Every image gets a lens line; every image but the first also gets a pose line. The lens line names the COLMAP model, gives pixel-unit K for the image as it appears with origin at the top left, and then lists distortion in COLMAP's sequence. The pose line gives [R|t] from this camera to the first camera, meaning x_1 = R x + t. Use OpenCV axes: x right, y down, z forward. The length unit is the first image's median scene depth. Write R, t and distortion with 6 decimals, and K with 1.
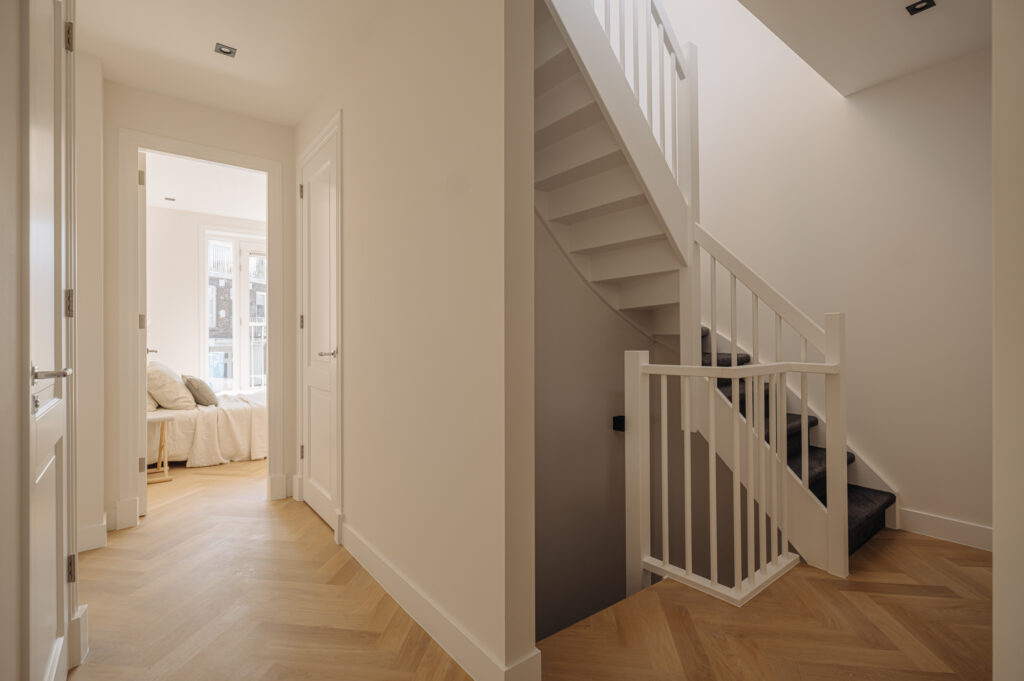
lens RADIAL K [[476.1, 0, 509.8], [0, 476.1, 336.6], [0, 0, 1]] dist [0.014962, -0.002226]
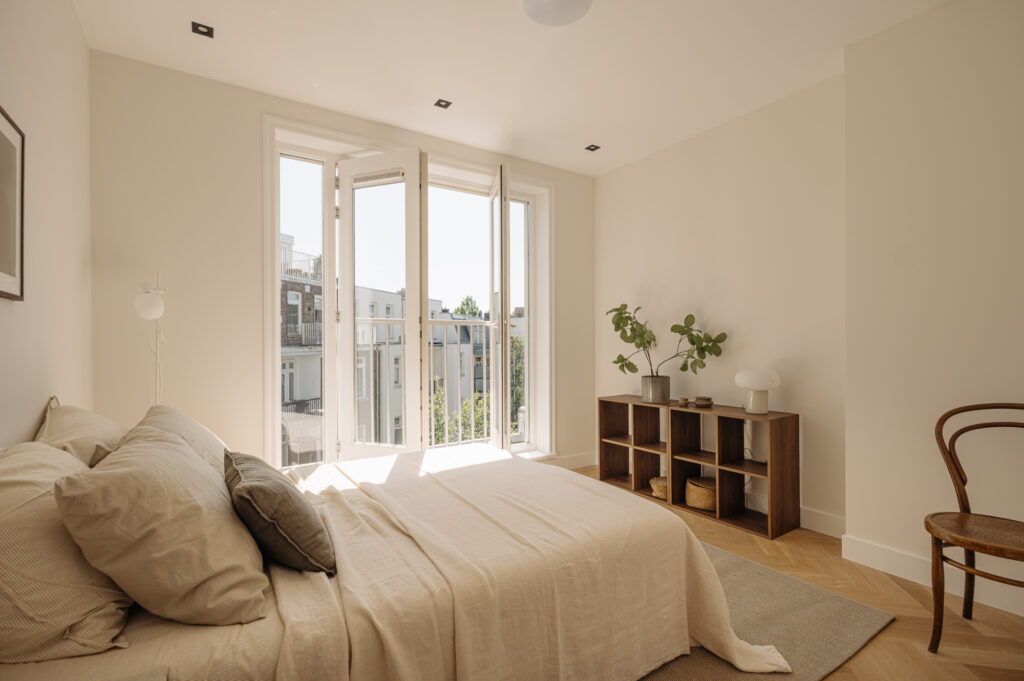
lens RADIAL K [[476.1, 0, 514.1], [0, 476.1, 340.5], [0, 0, 1]] dist [0.014962, -0.002226]
pose [[0.996916, -0.006498, -0.078205, -0.491964], [0.006176, 0.999971, -0.004348, 0.001185], [0.078231, 0.003851, 0.996928, 0.735510]]
